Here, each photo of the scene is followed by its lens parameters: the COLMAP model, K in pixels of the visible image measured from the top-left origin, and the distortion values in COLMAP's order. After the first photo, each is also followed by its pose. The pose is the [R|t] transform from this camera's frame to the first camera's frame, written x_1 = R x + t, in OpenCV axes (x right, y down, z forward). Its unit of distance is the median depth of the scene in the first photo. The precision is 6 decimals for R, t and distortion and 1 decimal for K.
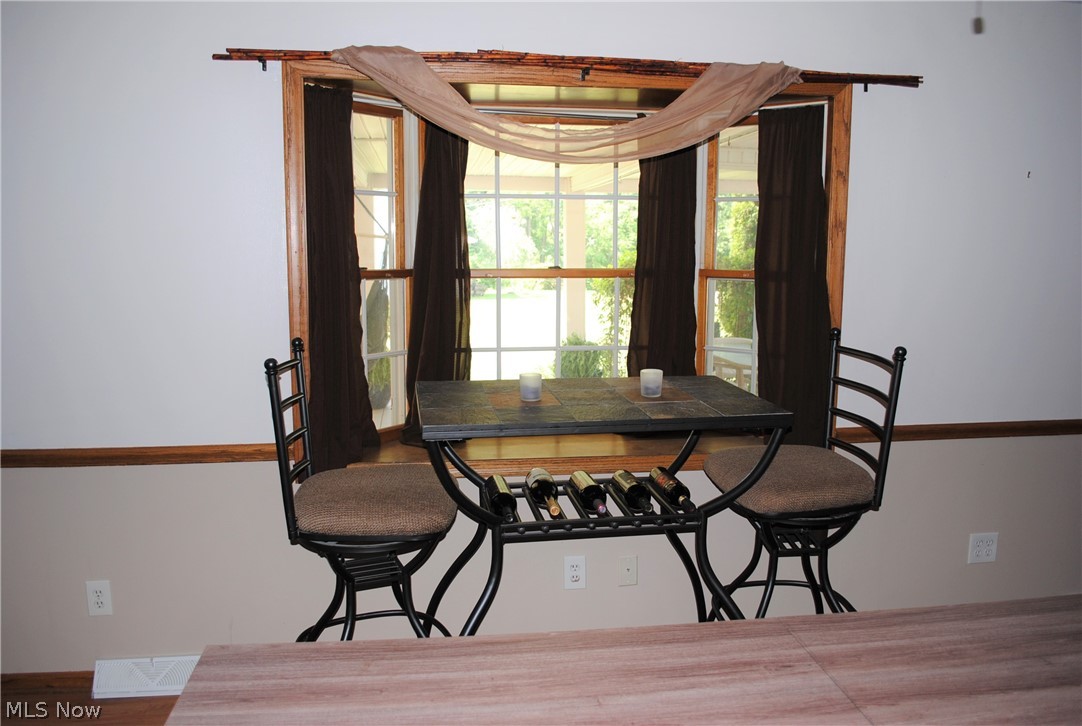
lens RADIAL K [[857.6, 0, 547.4], [0, 857.6, 371.9], [0, 0, 1]] dist [-0.075211, 0.003681]
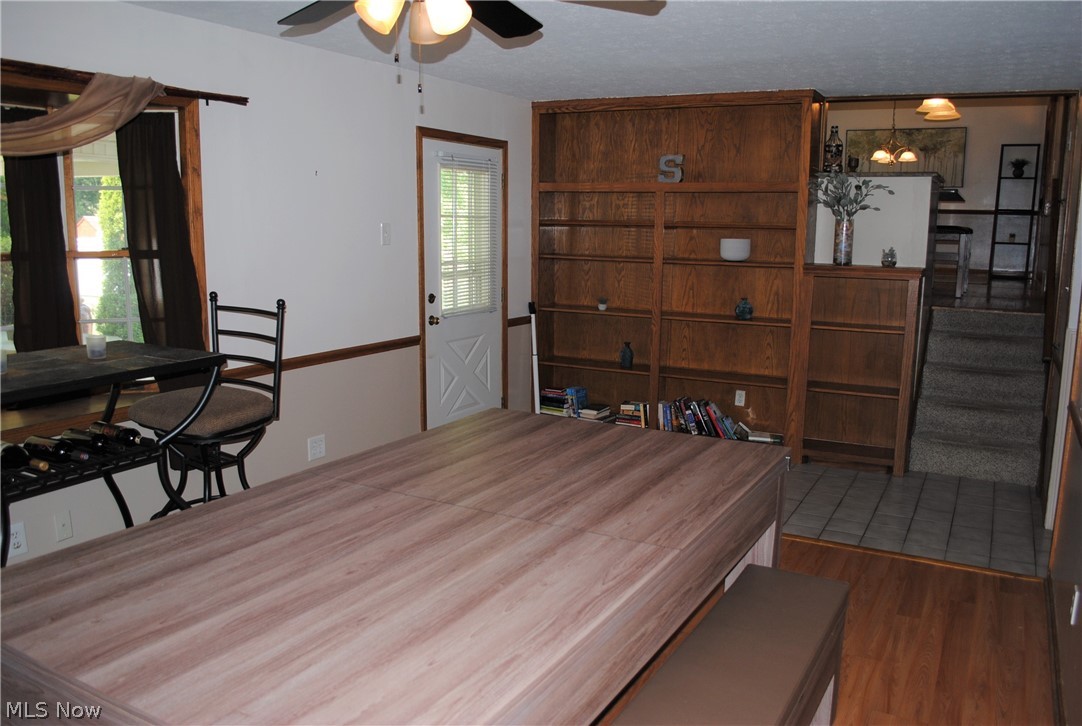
lens RADIAL K [[857.6, 0, 547.4], [0, 857.6, 371.9], [0, 0, 1]] dist [-0.075211, 0.003681]
pose [[0.608037, -0.132492, 0.782775, -0.378434], [0.110234, 0.990515, 0.082027, 0.019168], [-0.786218, 0.036413, 0.616875, -0.183793]]
